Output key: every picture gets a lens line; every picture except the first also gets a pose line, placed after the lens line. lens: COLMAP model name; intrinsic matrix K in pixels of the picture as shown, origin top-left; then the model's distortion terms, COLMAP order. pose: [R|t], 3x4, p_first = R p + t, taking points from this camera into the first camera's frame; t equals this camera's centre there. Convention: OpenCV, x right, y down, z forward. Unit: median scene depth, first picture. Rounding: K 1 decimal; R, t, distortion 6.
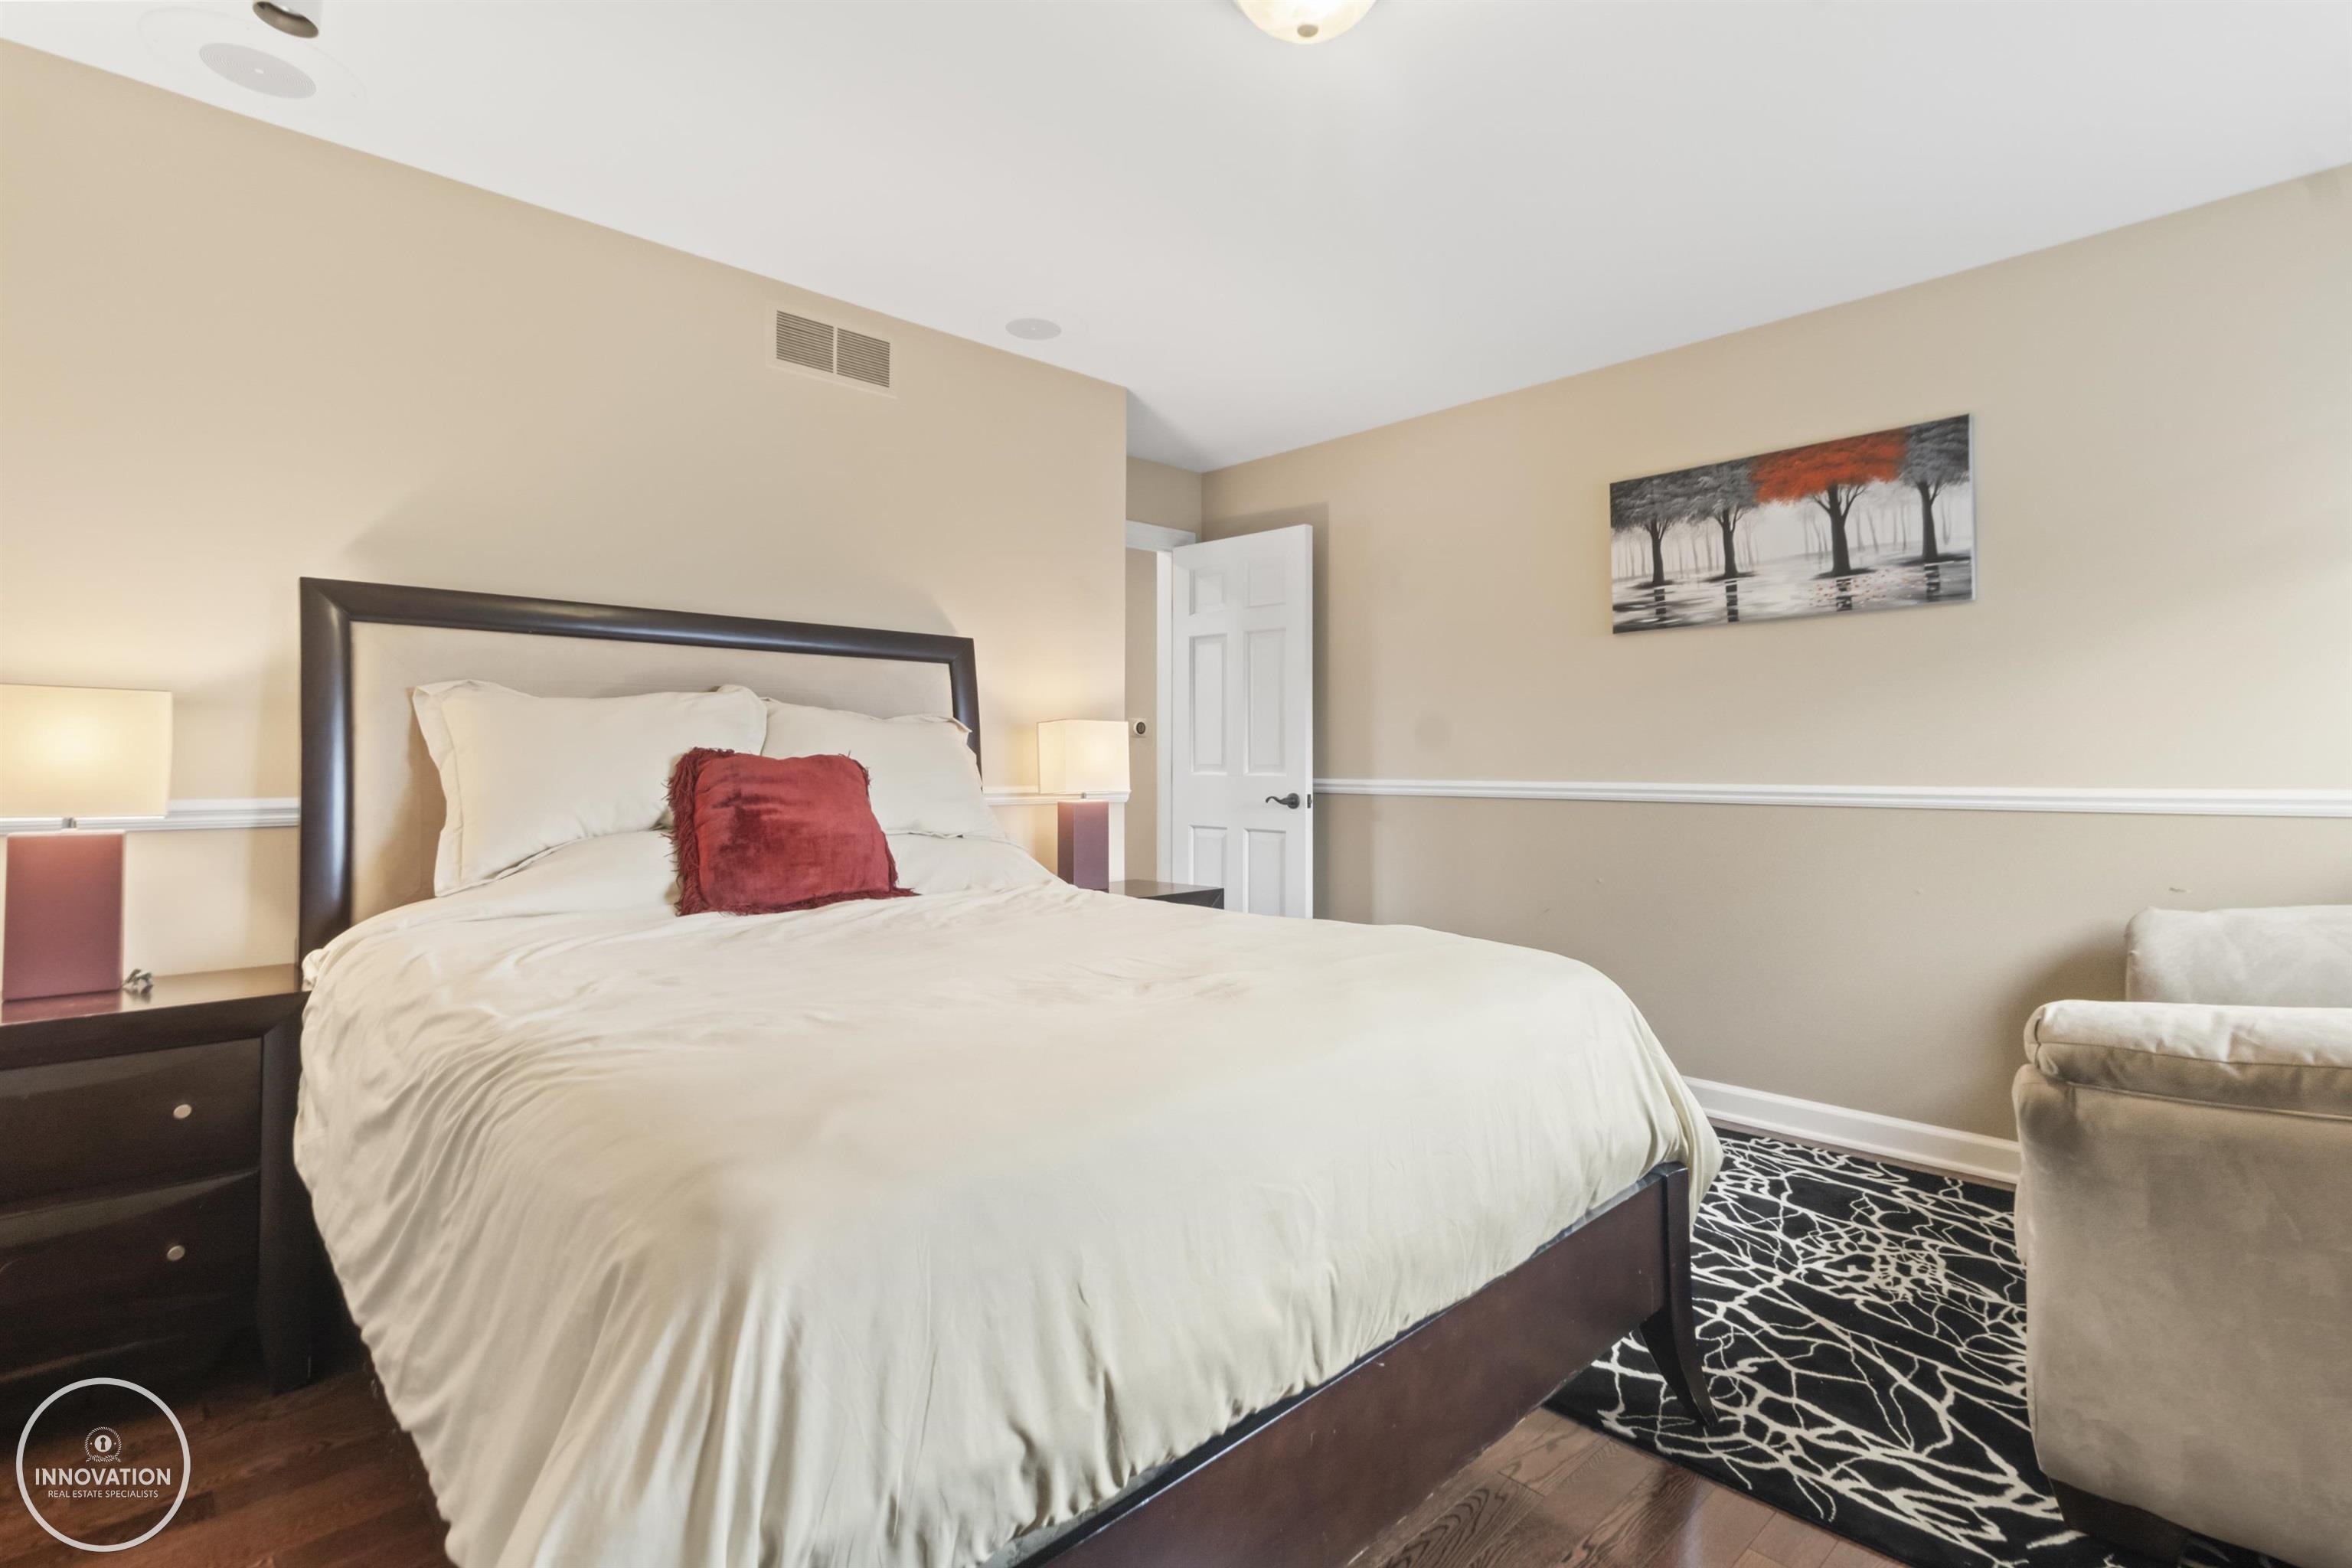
lens RADIAL K [[1102.5, 0, 1175.6], [0, 1102.5, 769.4], [0, 0, 1]] dist [-0.001176, 0.000359]
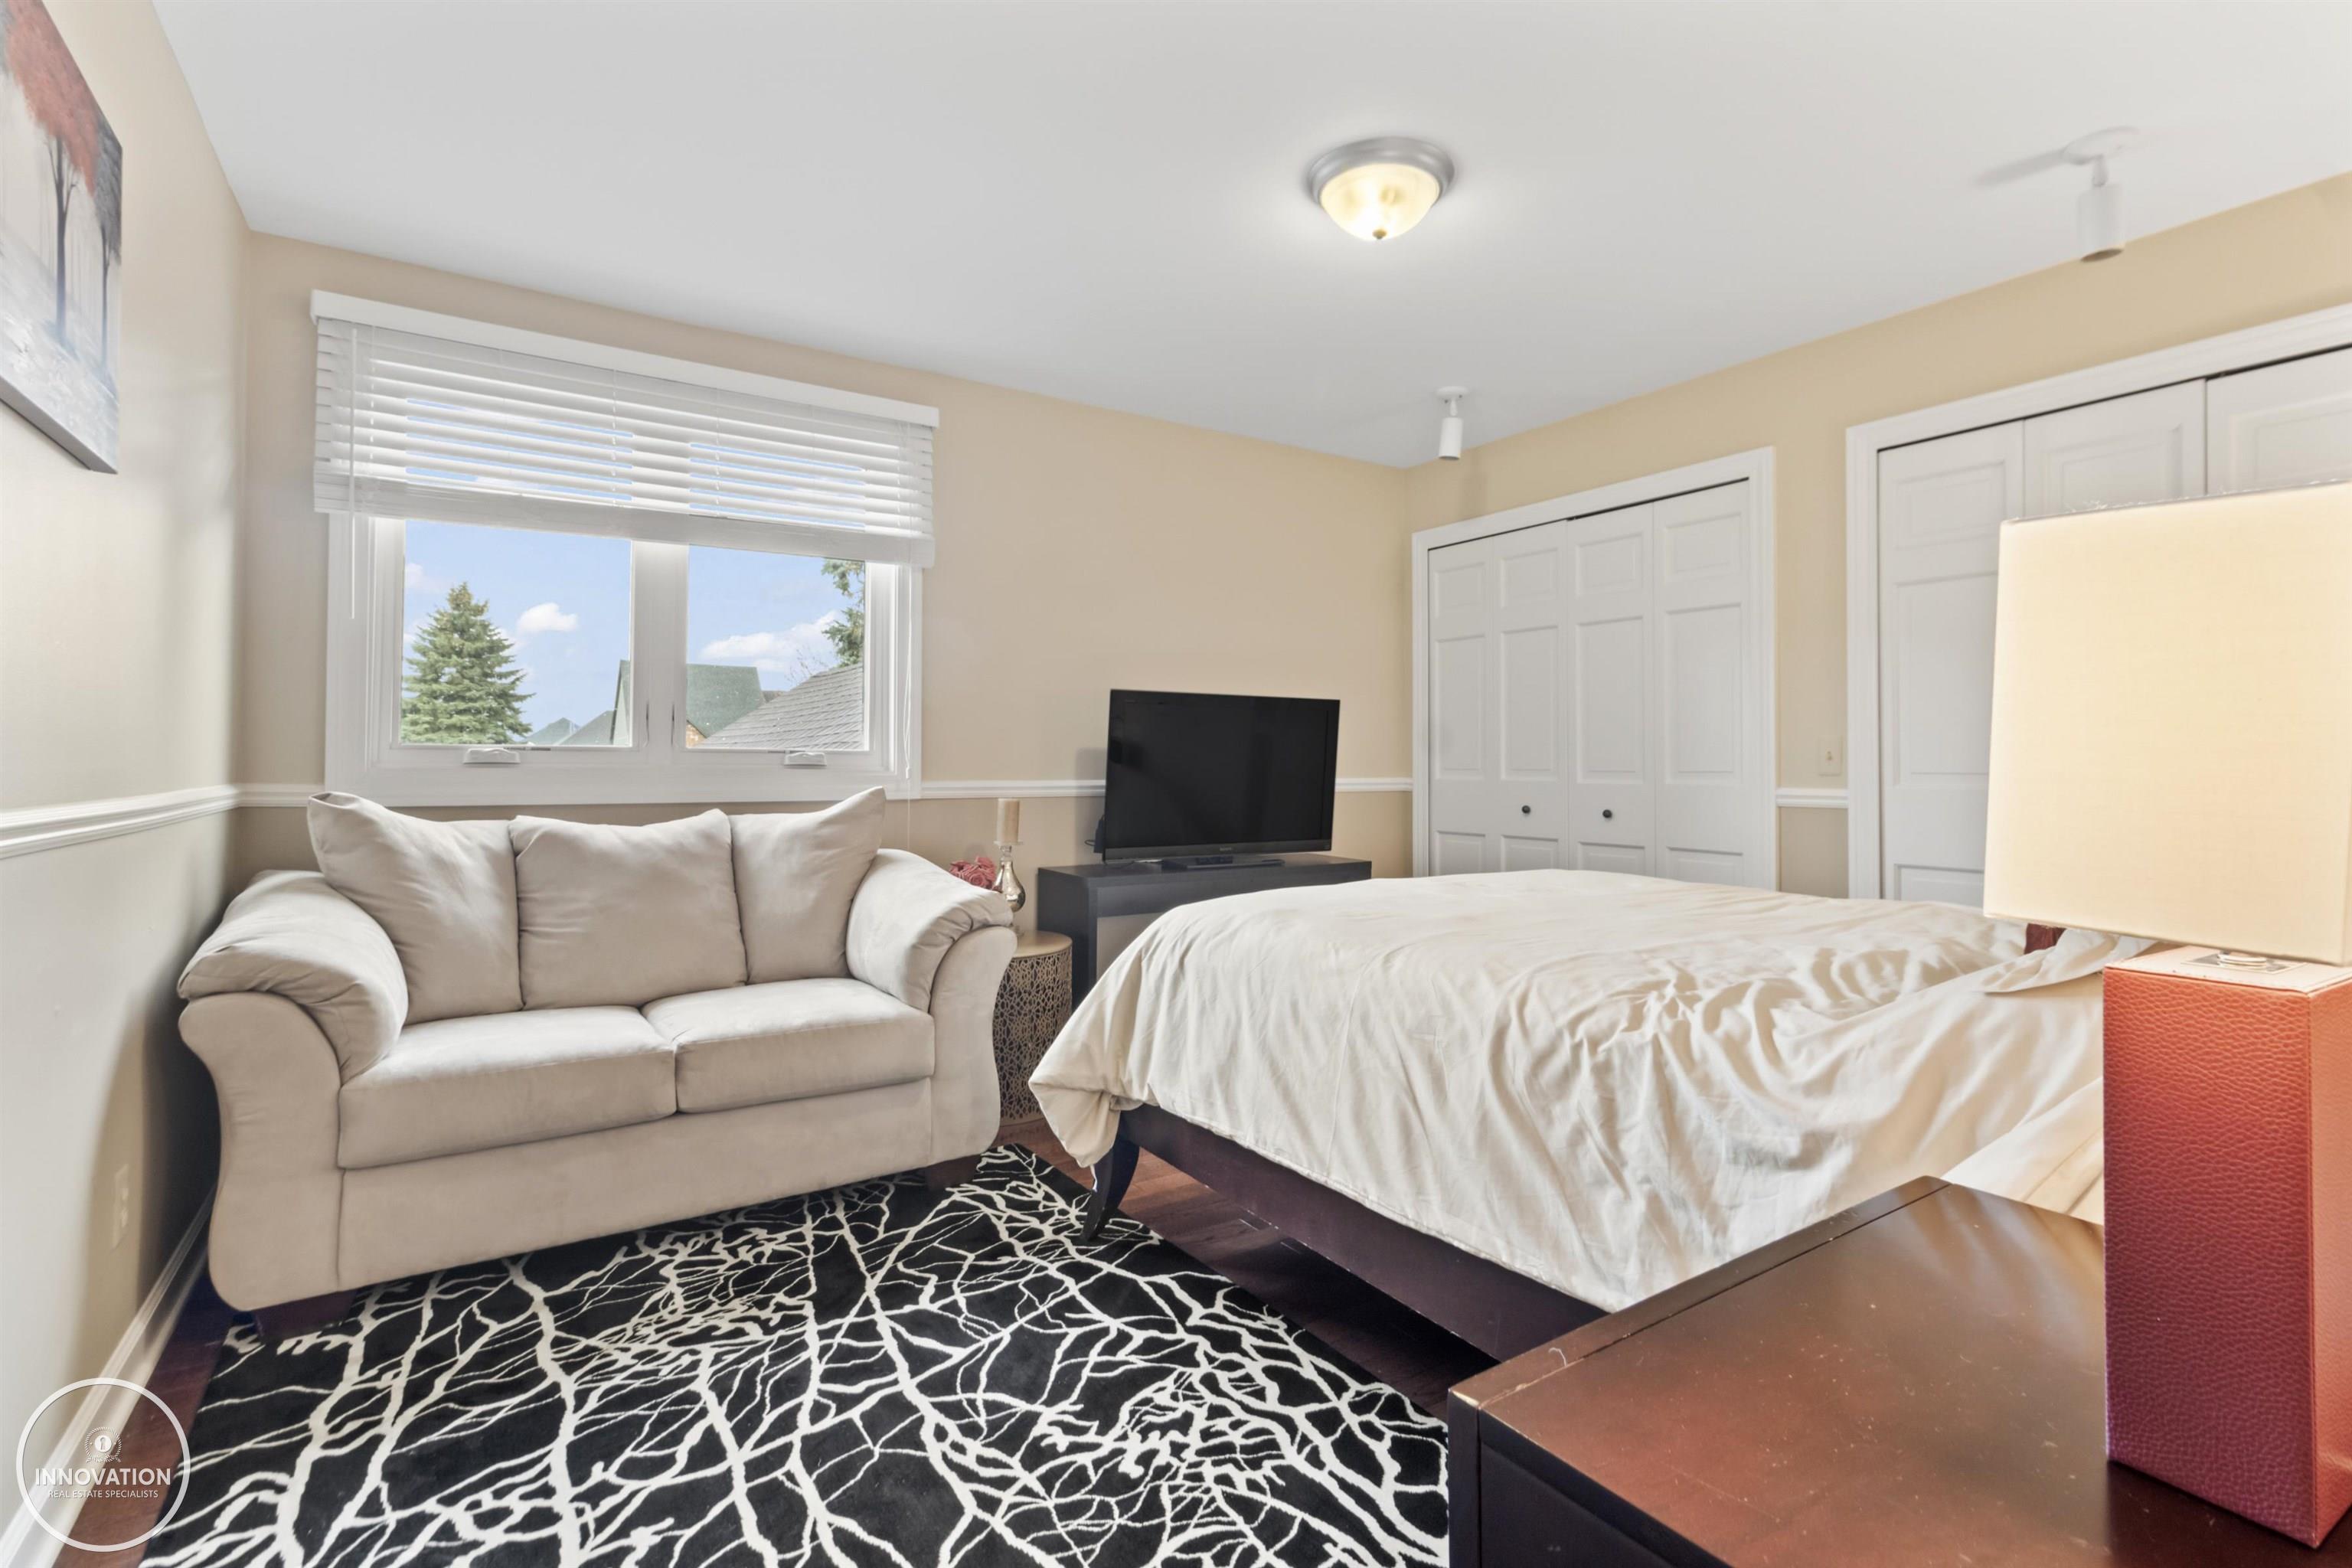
lens RADIAL K [[1102.5, 0, 1178.6], [0, 1102.5, 769.6], [0, 0, 1]] dist [-0.001176, 0.000359]
pose [[-0.982861, 0.001123, 0.184346, 0.085769], [0.002465, 0.999972, 0.007054, -0.007148], [-0.184333, 0.007387, -0.982836, 1.793718]]
